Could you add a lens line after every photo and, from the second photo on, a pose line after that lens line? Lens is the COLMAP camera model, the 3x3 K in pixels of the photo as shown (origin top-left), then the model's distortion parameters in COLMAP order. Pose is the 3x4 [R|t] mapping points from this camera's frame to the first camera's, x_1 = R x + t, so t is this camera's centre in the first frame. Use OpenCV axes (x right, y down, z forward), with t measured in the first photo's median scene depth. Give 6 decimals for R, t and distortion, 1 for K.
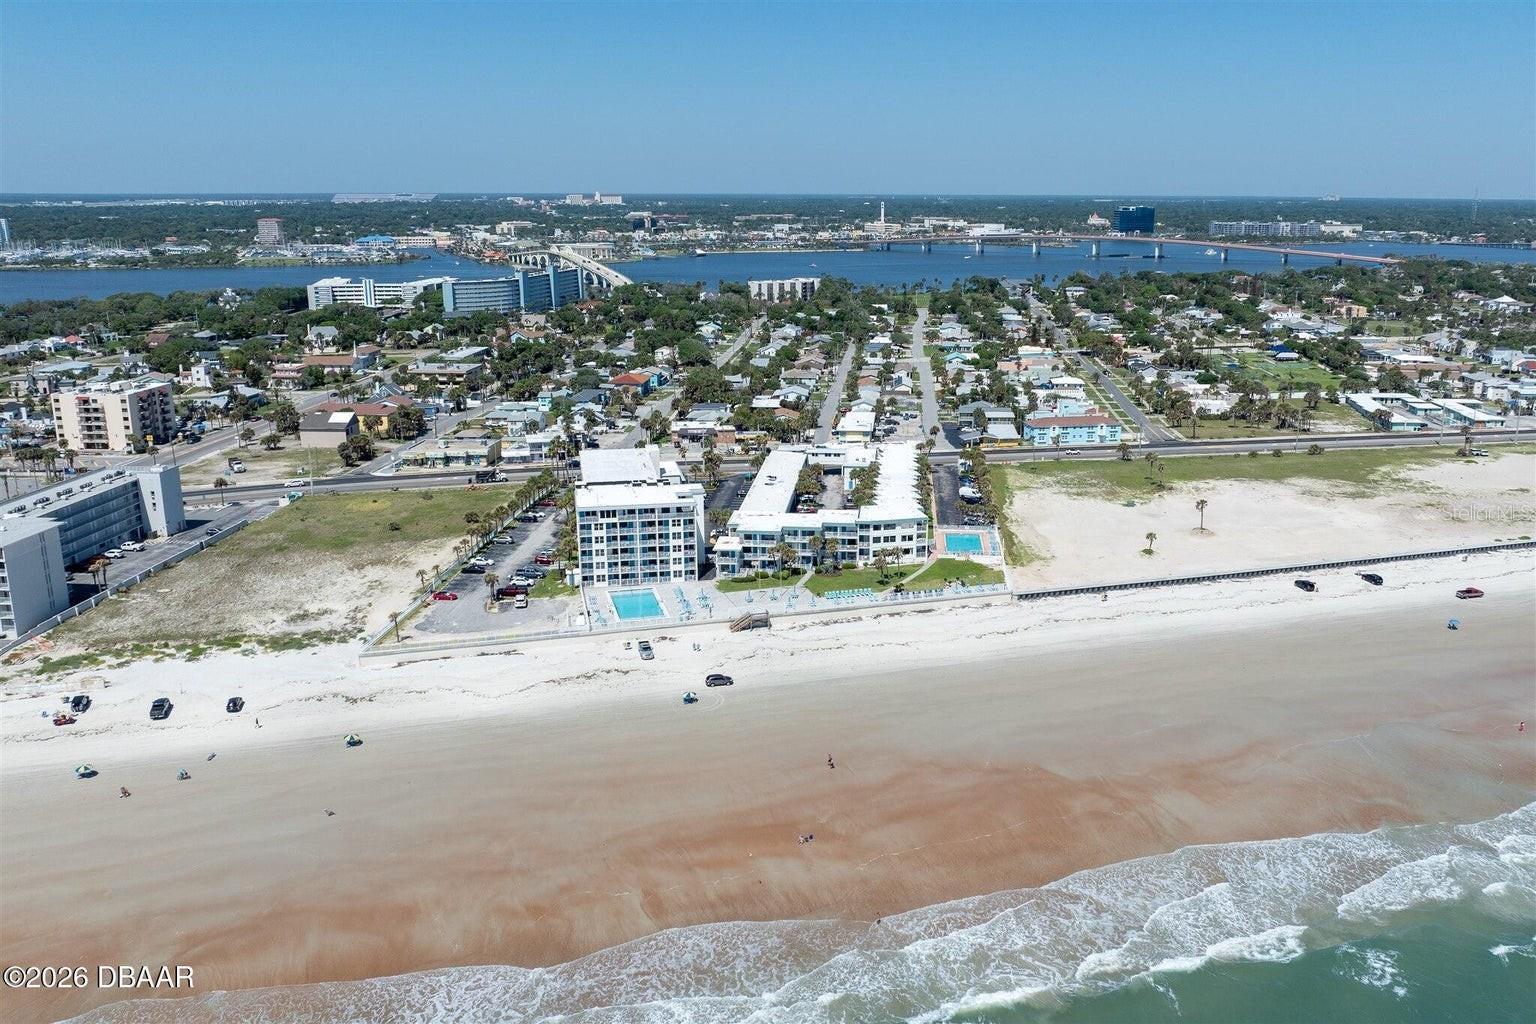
lens RADIAL K [[1276.3, 0, 832.4], [0, 1276.3, 513.0], [0, 0, 1]] dist [-0.011798, -0.011224]
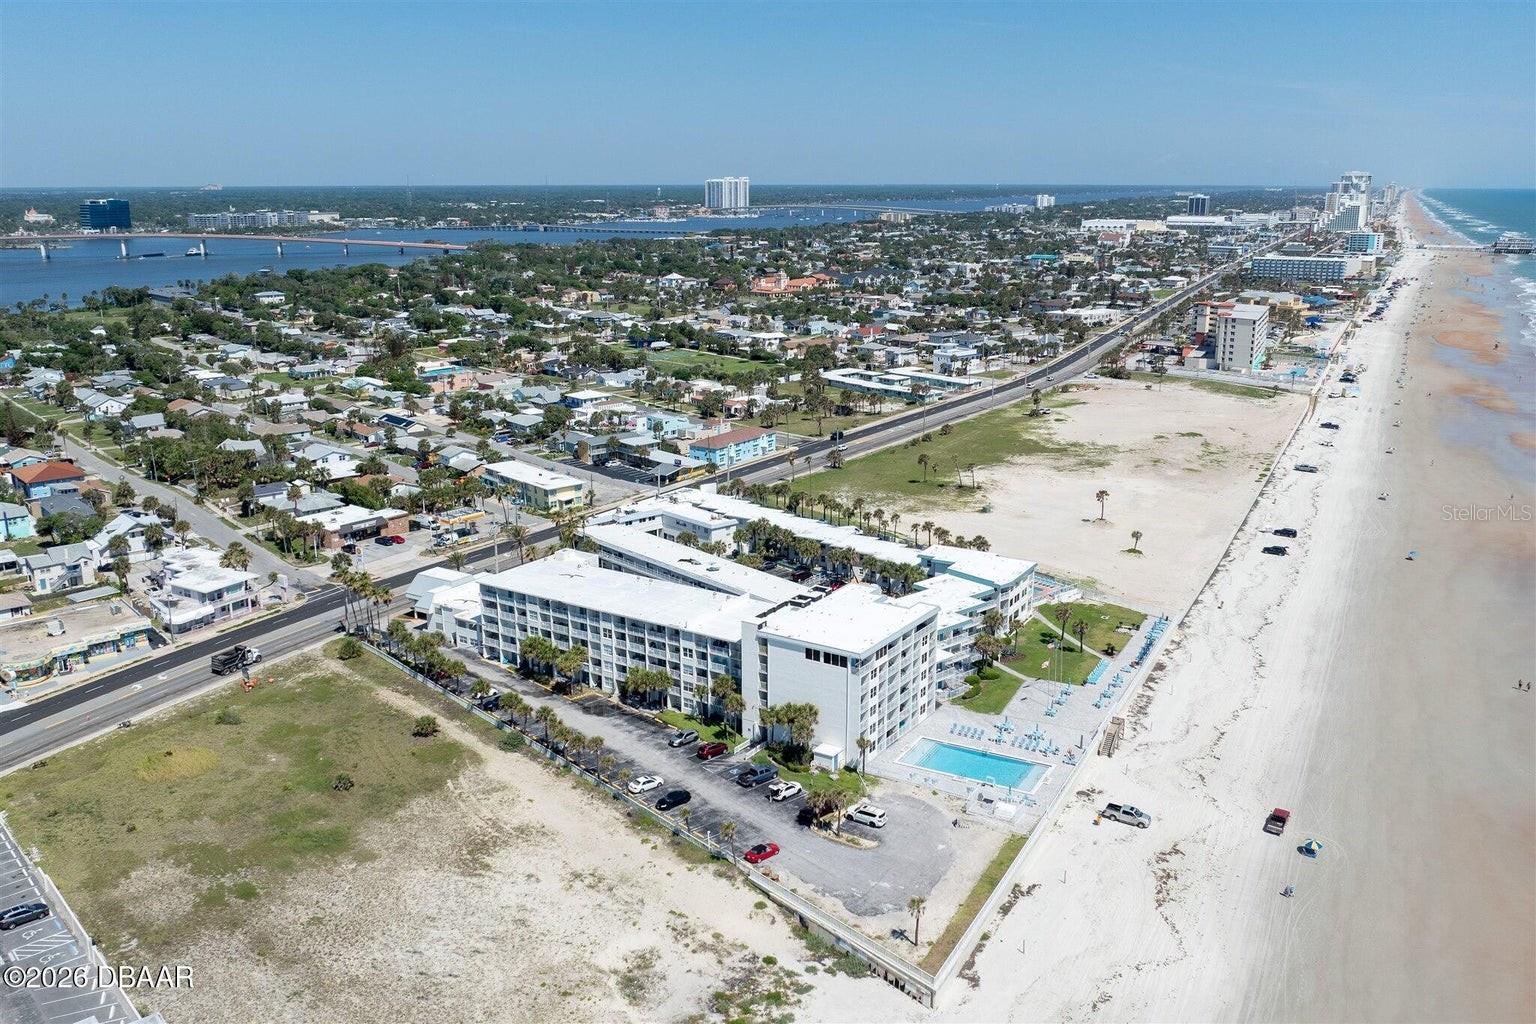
lens RADIAL K [[1281.3, 0, 771.3], [0, 1281.3, 511.6], [0, 0, 1]] dist [-0.013630, -0.021633]
pose [[0.709840, -0.180350, 0.680883, -0.655988], [0.175916, 0.981424, 0.076559, -0.132802], [-0.682042, 0.065434, 0.728380, 0.523019]]
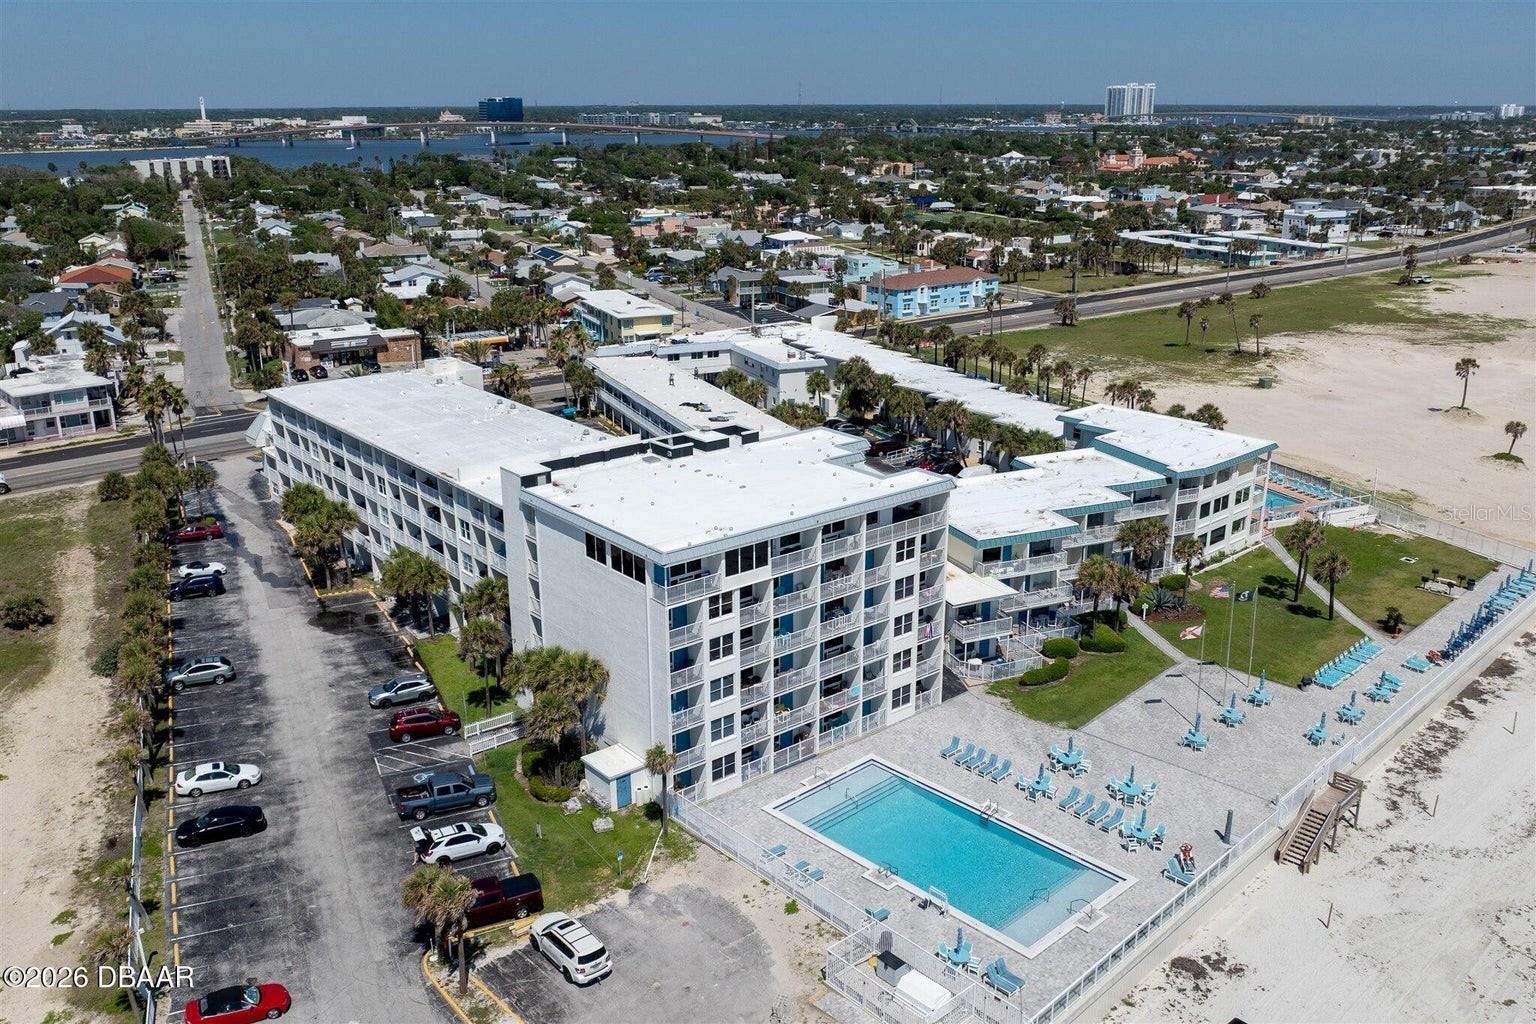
lens RADIAL K [[1281.3, 0, 771.3], [0, 1281.3, 511.6], [0, 0, 1]] dist [-0.013630, -0.021633]
pose [[0.889106, -0.145559, 0.433940, -0.292198], [0.118544, 0.988966, 0.088848, -0.035038], [-0.442084, -0.027554, 0.896550, 0.712296]]
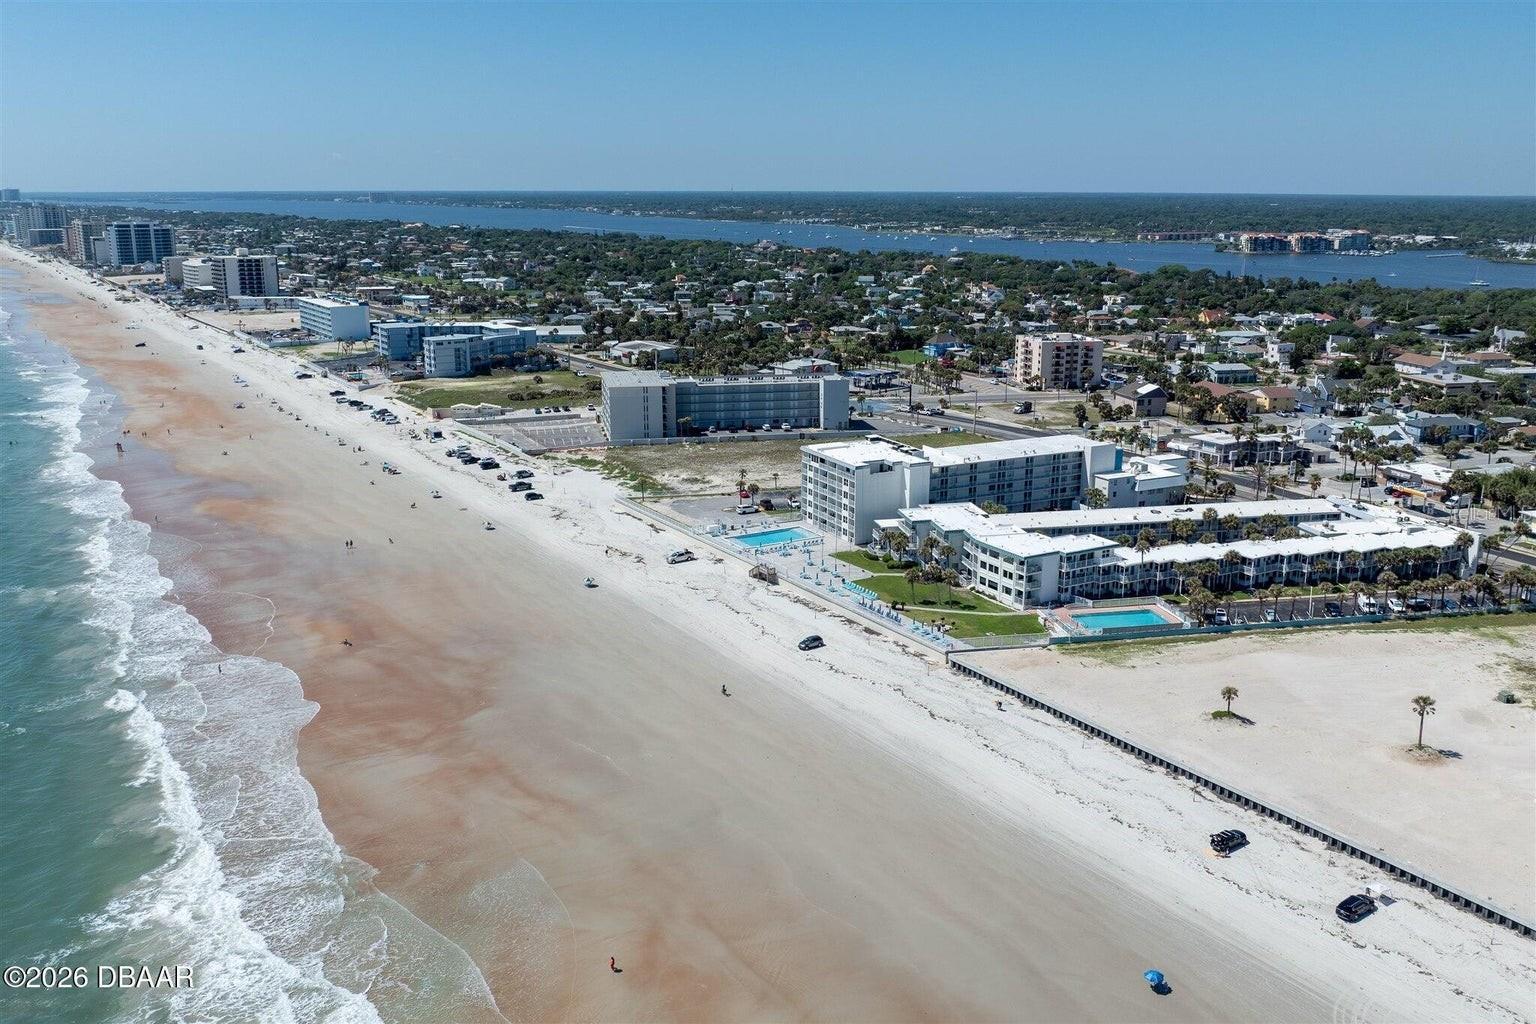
lens RADIAL K [[1281.3, 0, 771.3], [0, 1281.3, 511.6], [0, 0, 1]] dist [-0.013630, -0.021633]
pose [[0.252917, 0.234865, -0.938547, 0.830834], [-0.239074, 0.955174, 0.174600, -0.134451], [0.937484, 0.180223, 0.297730, 0.633189]]
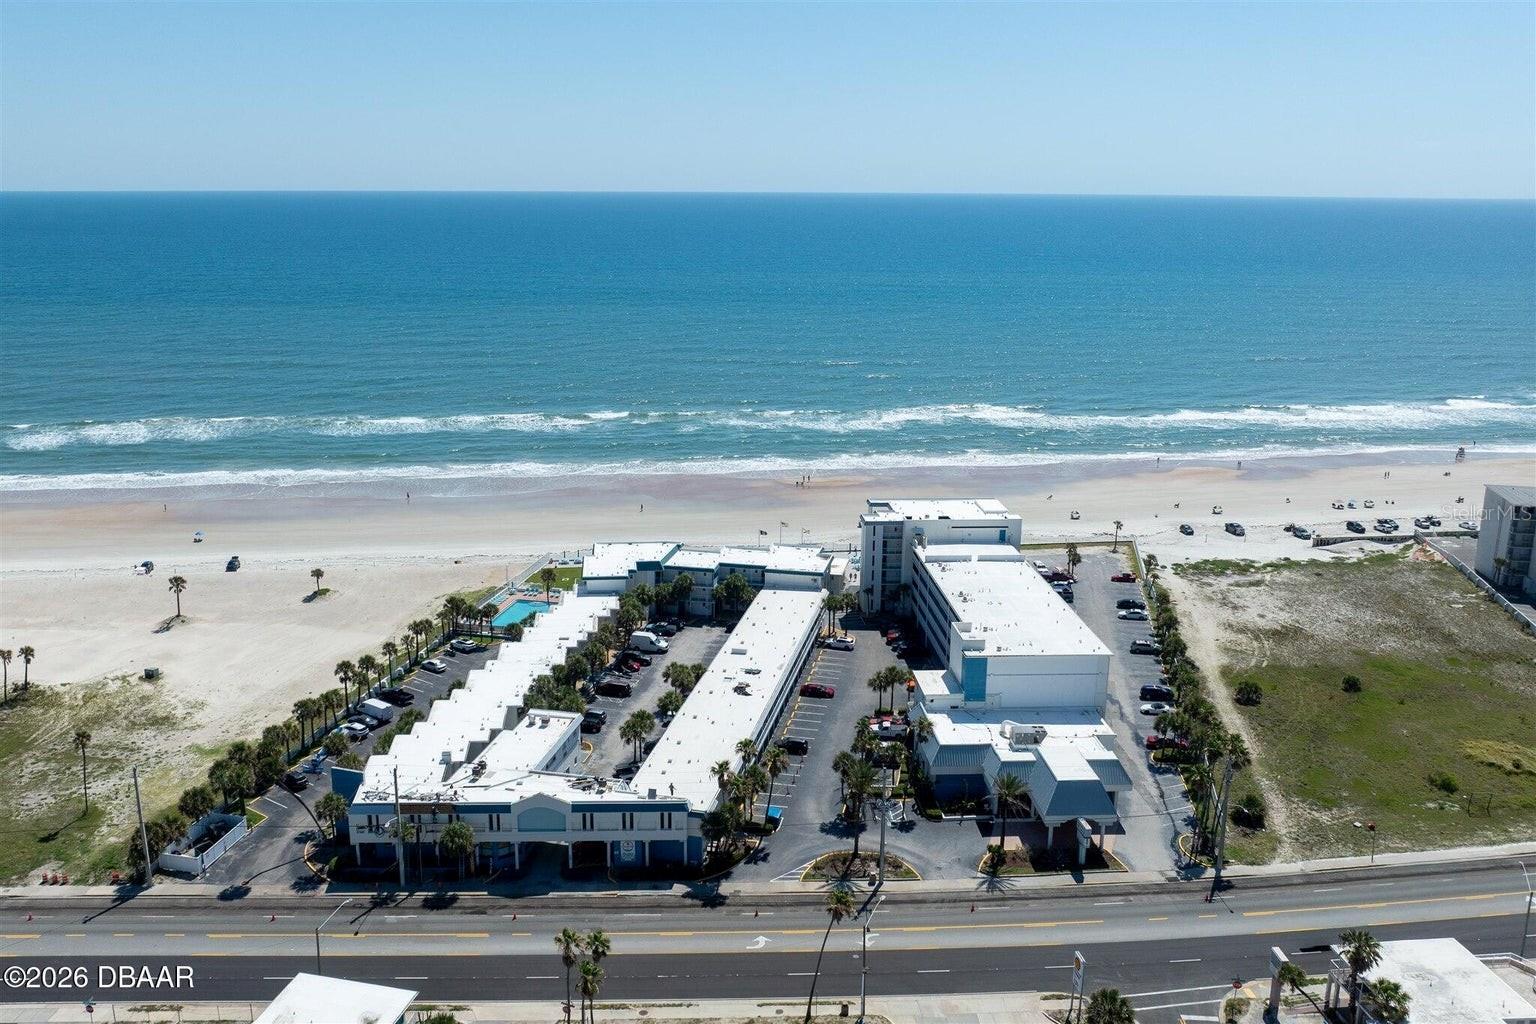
lens RADIAL K [[1279.3, 0, 698.7], [0, 1279.3, 511.4], [0, 0, 1]] dist [-0.014265, -0.014973]
pose [[-0.981533, -0.052482, 0.183954, -0.155228], [0.041954, 0.879158, 0.474679, -0.438413], [-0.186637, 0.473631, -0.860721, 1.800578]]
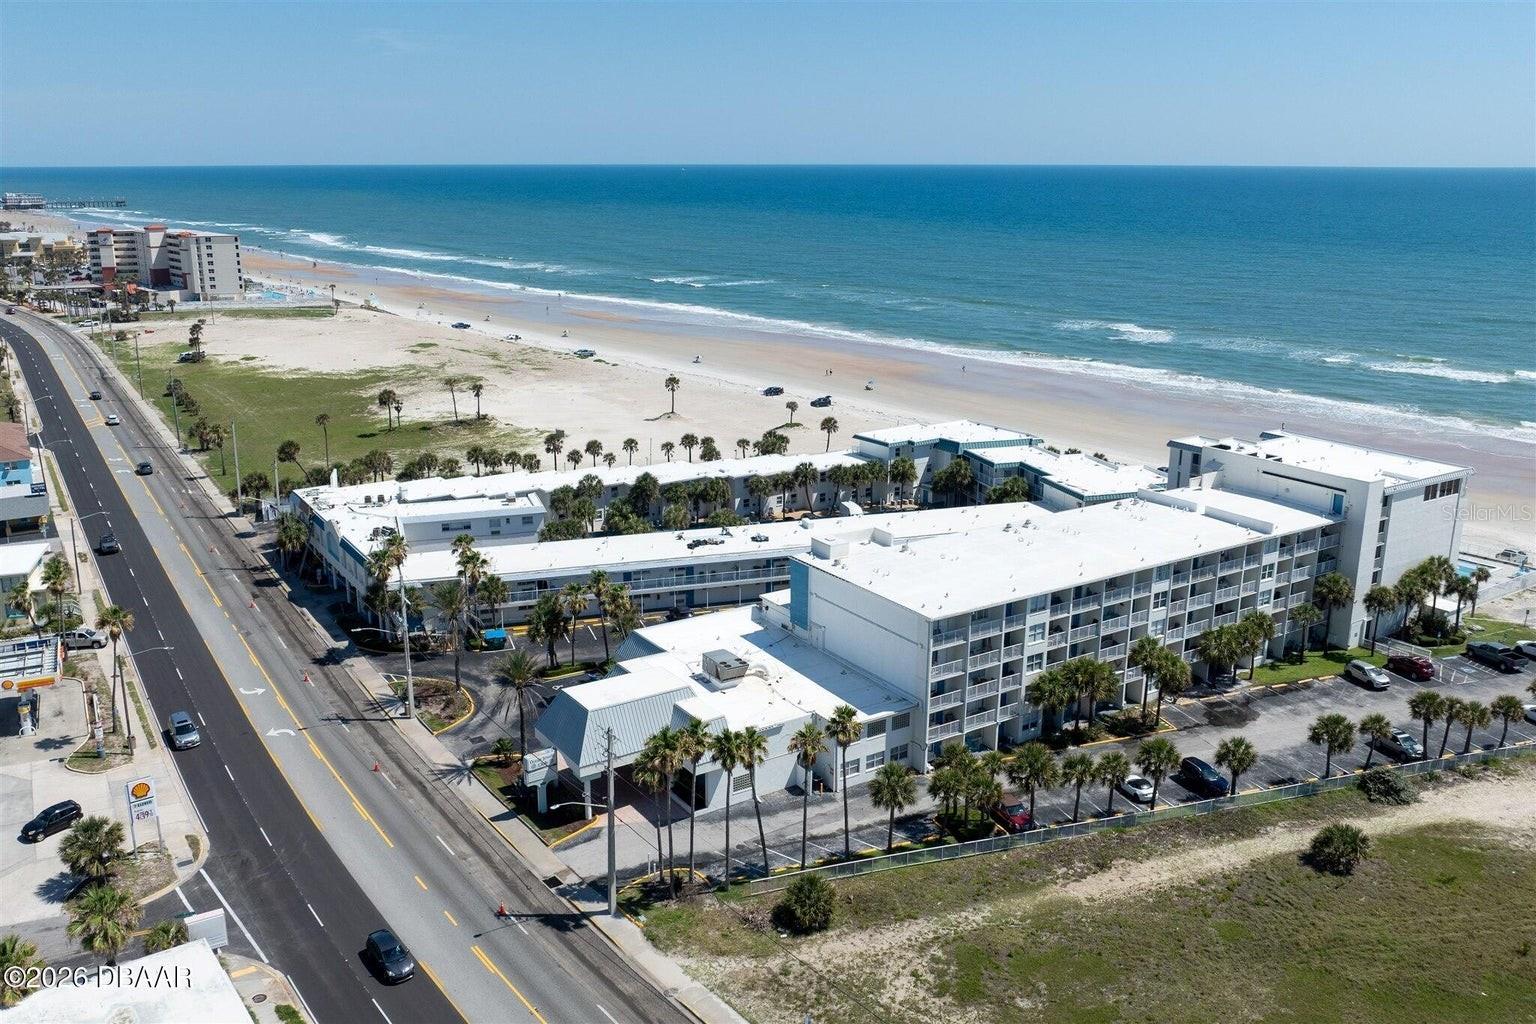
lens RADIAL K [[1251.6, 0, 741.8], [0, 1251.6, 511.9], [0, 0, 1]] dist [0.000843, -0.002348]
pose [[-0.344005, -0.258575, 0.902662, -0.560092], [0.229210, 0.909127, 0.347779, -0.235477], [-0.910562, 0.326537, -0.253476, 1.379570]]
